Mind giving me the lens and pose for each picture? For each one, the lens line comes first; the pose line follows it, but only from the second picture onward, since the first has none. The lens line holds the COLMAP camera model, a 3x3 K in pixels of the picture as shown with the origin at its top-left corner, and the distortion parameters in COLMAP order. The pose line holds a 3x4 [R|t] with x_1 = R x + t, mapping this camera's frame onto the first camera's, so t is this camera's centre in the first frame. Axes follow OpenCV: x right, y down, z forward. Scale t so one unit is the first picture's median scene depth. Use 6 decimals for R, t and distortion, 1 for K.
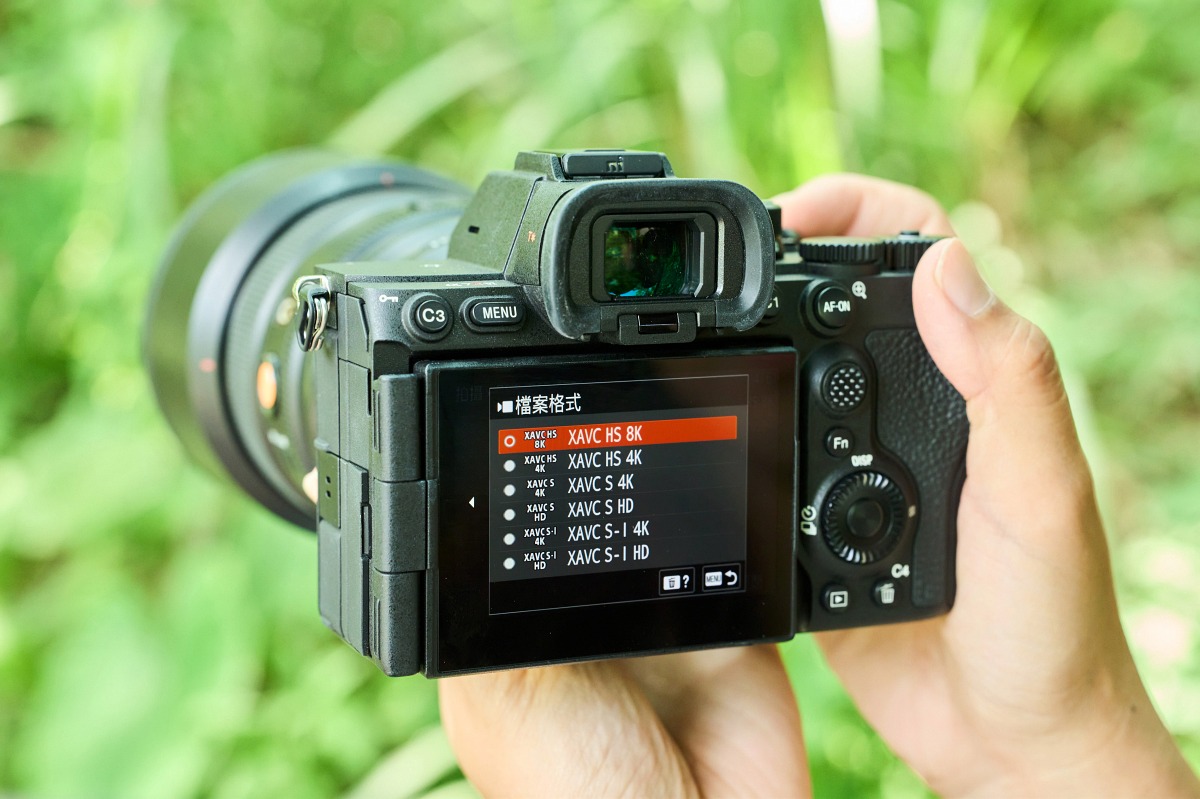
lens RADIAL K [[2246.1, 0, 600.0], [0, 2246.1, 399.5], [0, 0, 1]] dist [0.539480, -4.329561]
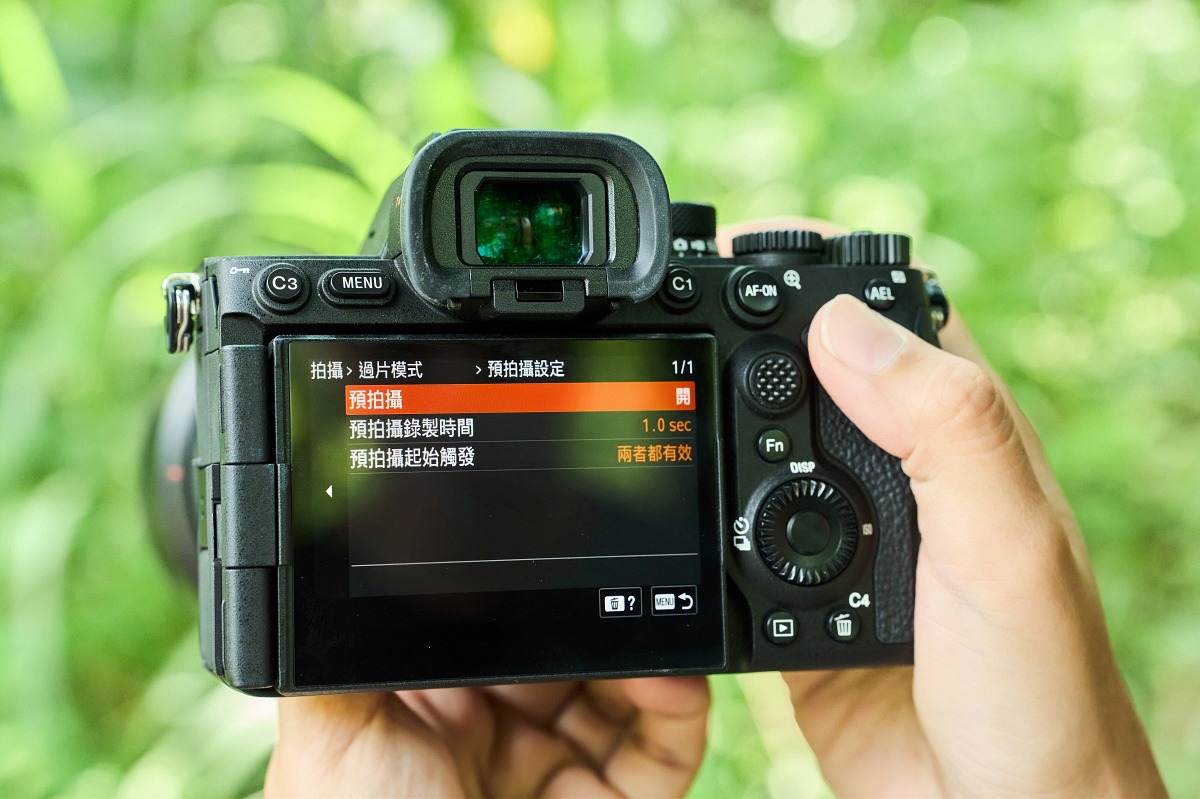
lens RADIAL K [[2246.1, 0, 600.0], [0, 2246.1, 399.5], [0, 0, 1]] dist [0.539480, -4.329561]
pose [[0.990619, -0.041031, -0.130346, 0.157102], [0.015449, 0.981369, -0.191509, 0.172464], [0.135775, 0.187699, 0.972797, 0.128688]]
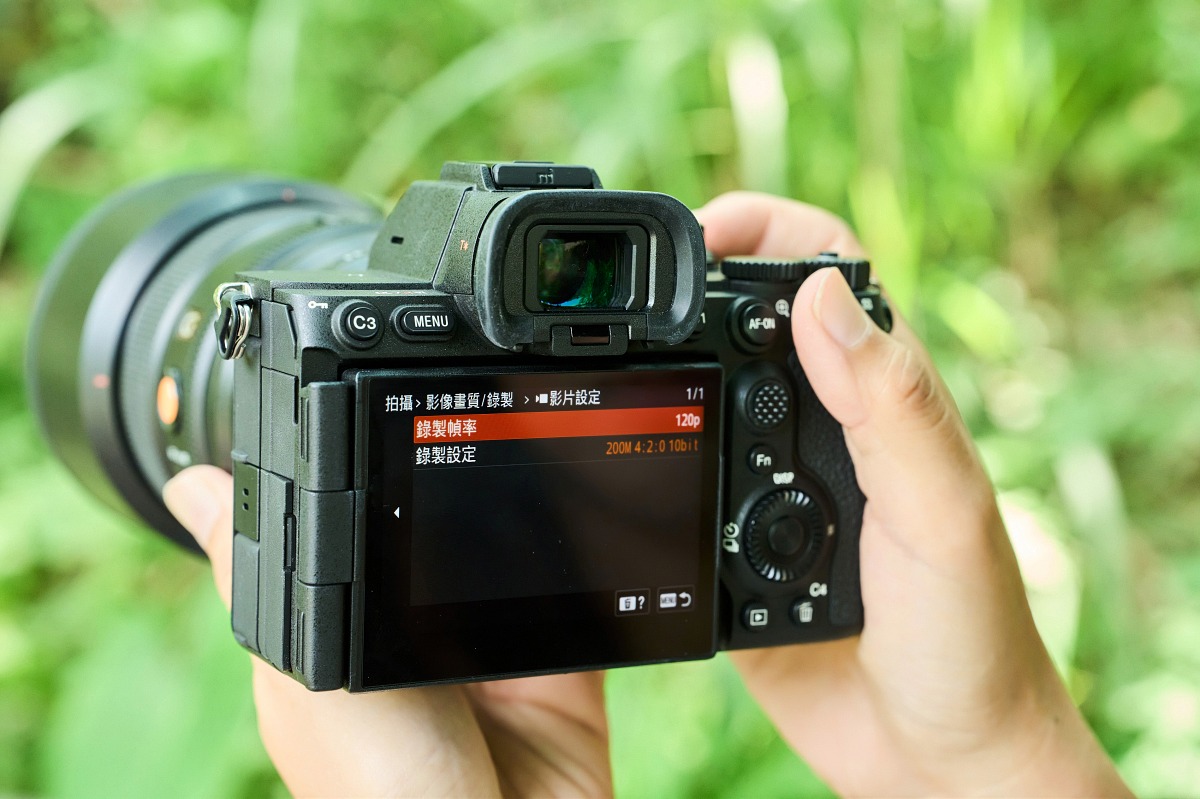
lens RADIAL K [[2246.1, 0, 600.0], [0, 2246.1, 399.5], [0, 0, 1]] dist [0.539480, -4.329561]
pose [[0.996897, 0.013099, 0.077623, -0.044197], [-0.011216, 0.999633, -0.024650, 0.018024], [-0.077917, 0.023703, 0.996678, 0.009955]]
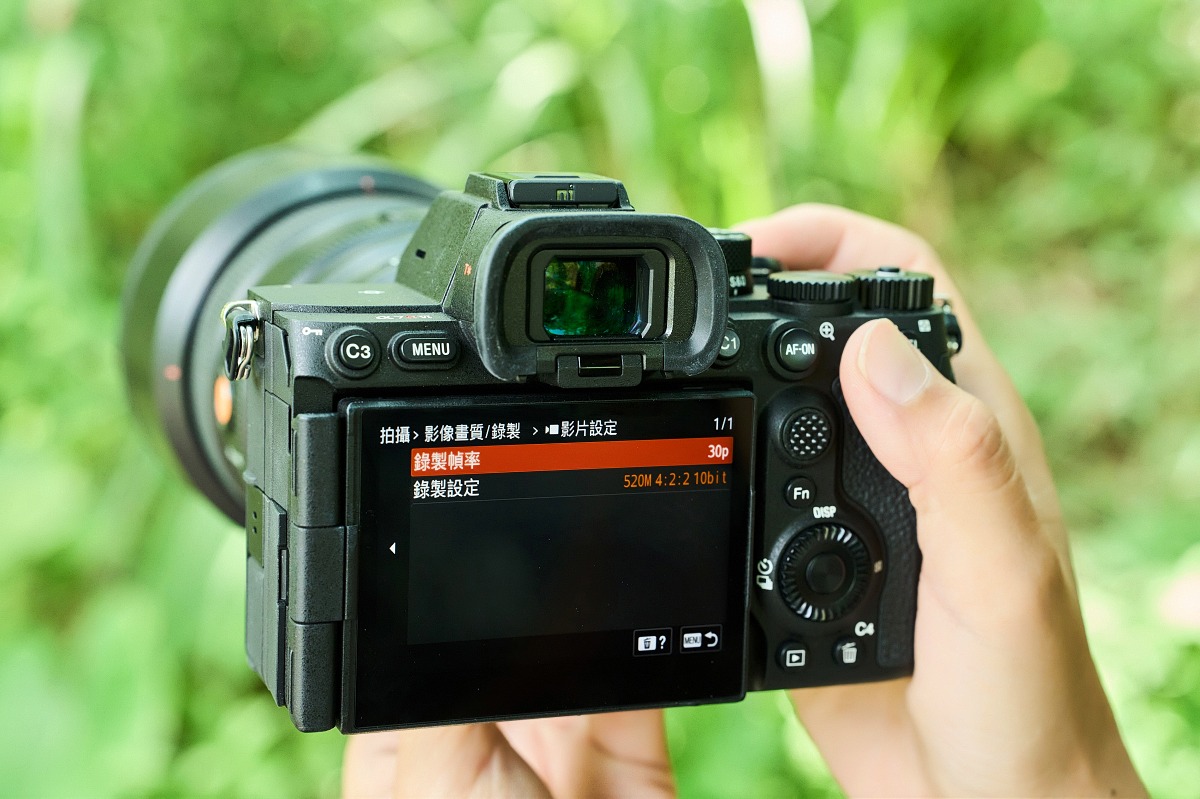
lens RADIAL K [[2246.1, 0, 600.0], [0, 2246.1, 399.5], [0, 0, 1]] dist [0.539480, -4.329561]
pose [[0.998350, 0.033061, -0.046952, 0.066736], [-0.032085, 0.999256, 0.021379, -0.037751], [0.047624, -0.019837, 0.998668, 0.059102]]
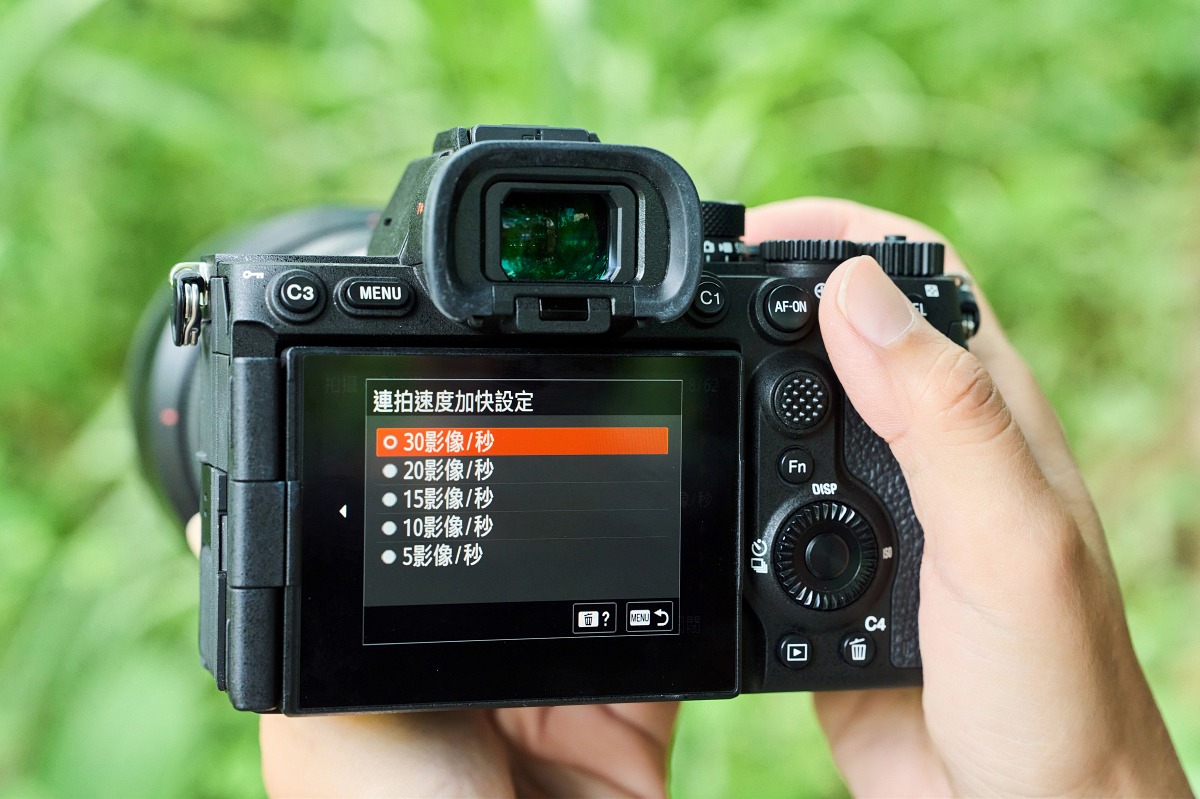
lens RADIAL K [[2246.1, 0, 600.0], [0, 2246.1, 399.5], [0, 0, 1]] dist [0.539480, -4.329561]
pose [[0.992983, 0.010261, -0.117813, 0.135039], [-0.022274, 0.994626, -0.101112, 0.083760], [0.116142, 0.103027, 0.987875, 0.140784]]
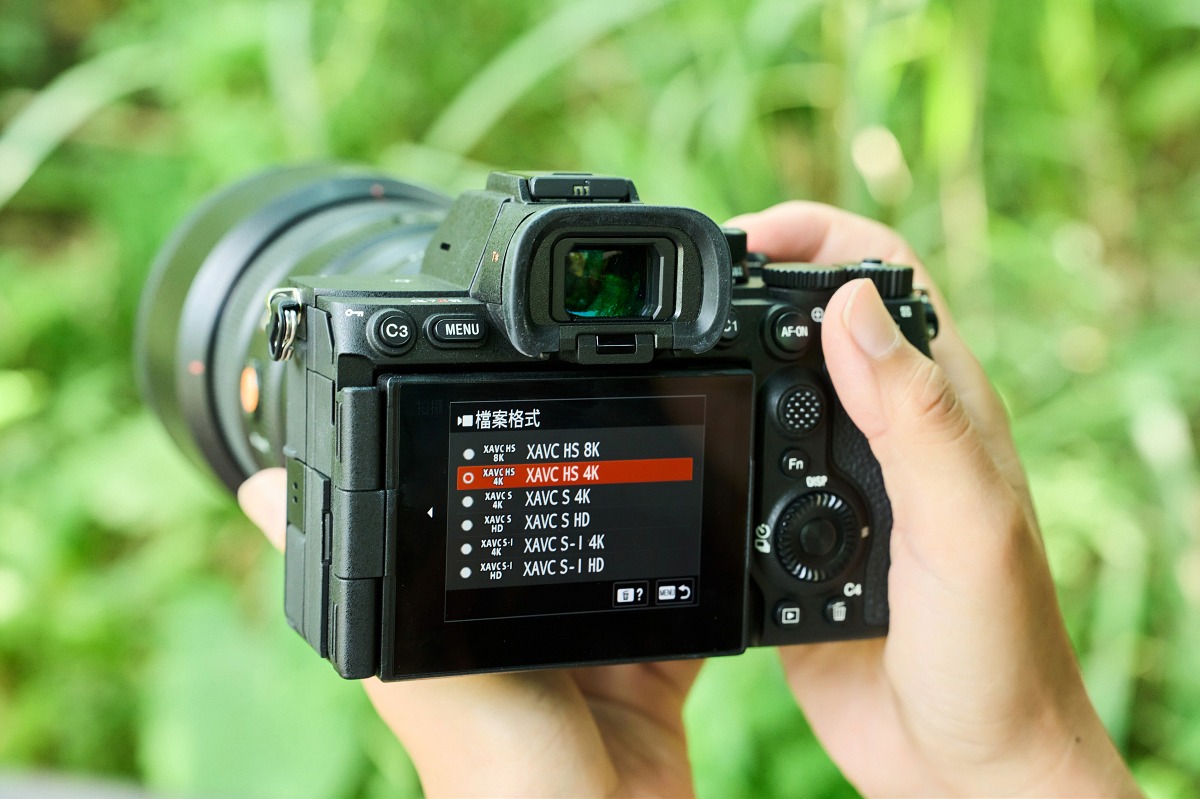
lens RADIAL K [[2246.1, 0, 600.0], [0, 2246.1, 399.5], [0, 0, 1]] dist [0.539480, -4.329561]
pose [[0.999411, 0.027951, -0.019906, 0.037708], [-0.027930, 0.999609, 0.001327, -0.009061], [0.019935, -0.000770, 0.999801, -0.028740]]
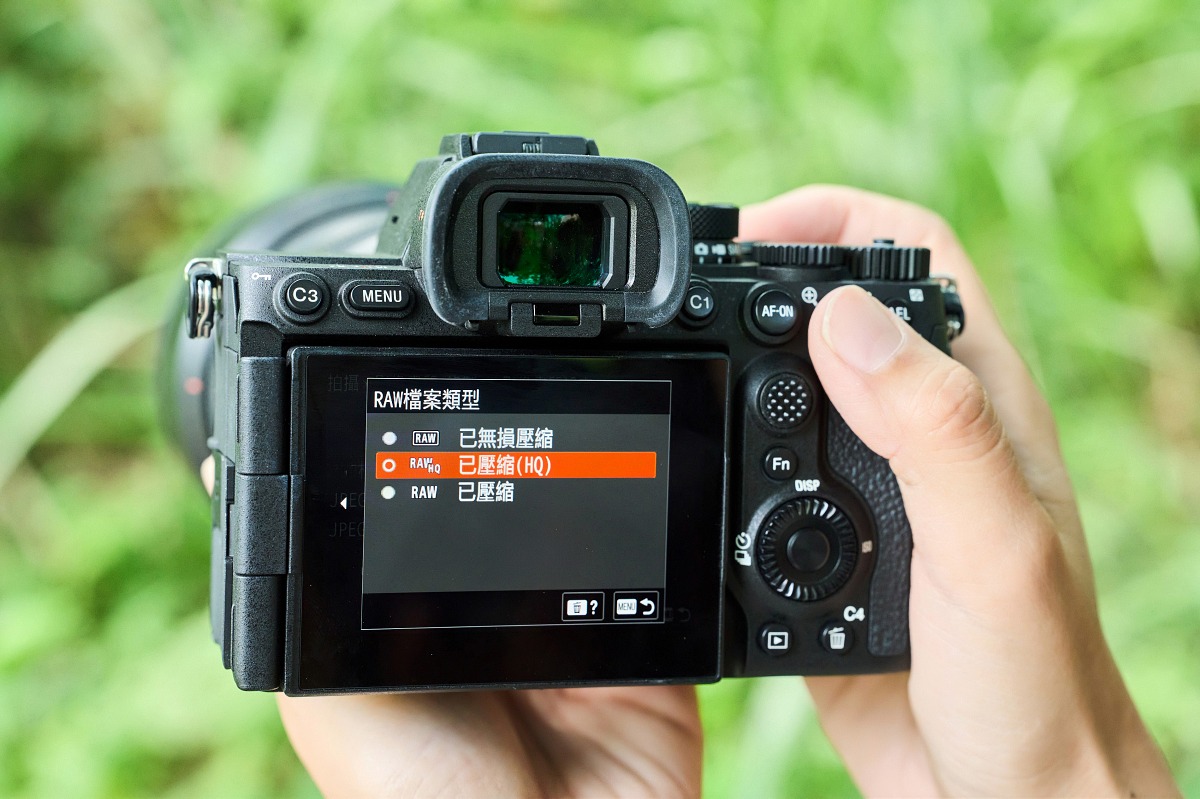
lens RADIAL K [[2246.1, 0, 600.0], [0, 2246.1, 399.5], [0, 0, 1]] dist [0.539480, -4.329561]
pose [[0.989406, 0.032854, -0.141409, 0.163809], [-0.041874, 0.997241, -0.061295, 0.052475], [0.139005, 0.066567, 0.988052, 0.102860]]
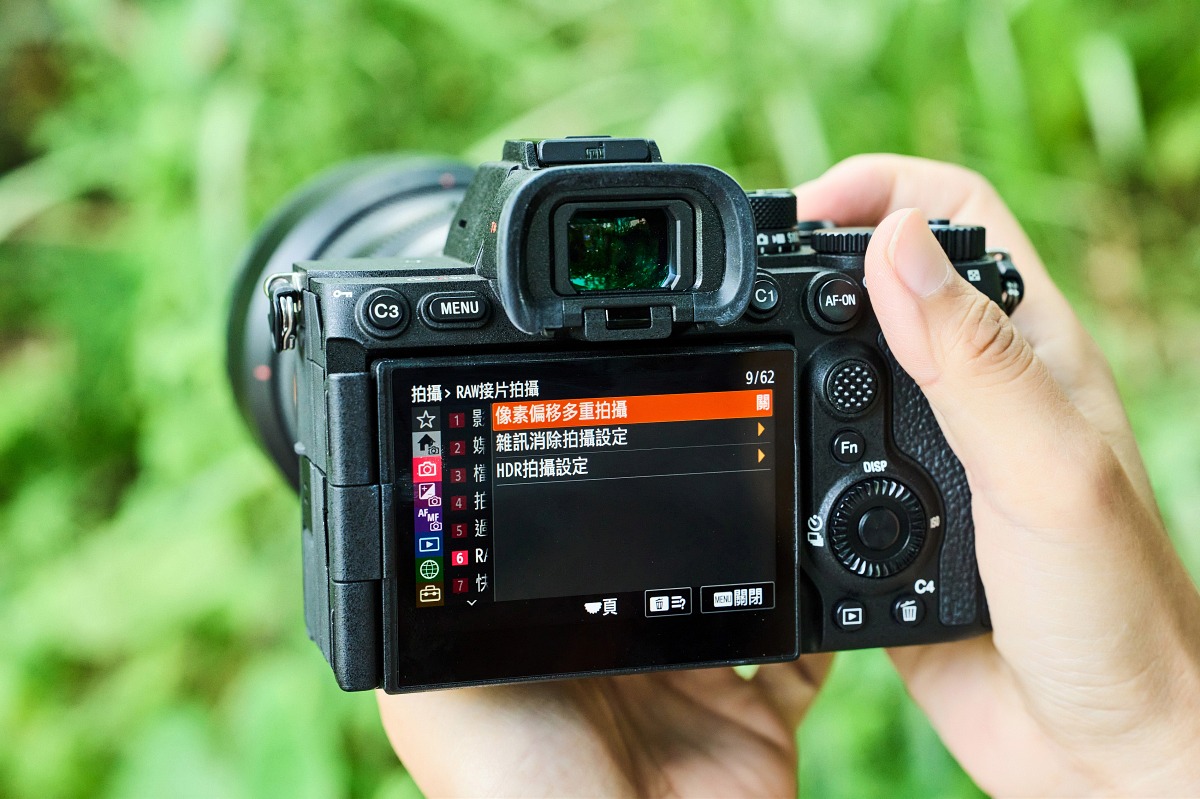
lens RADIAL K [[2246.1, 0, 600.0], [0, 2246.1, 399.5], [0, 0, 1]] dist [0.539480, -4.329561]
pose [[0.989009, -0.003581, -0.147810, 0.144804], [0.001687, 0.999915, -0.012939, 0.011600], [0.147844, 0.012547, 0.988931, 0.067780]]
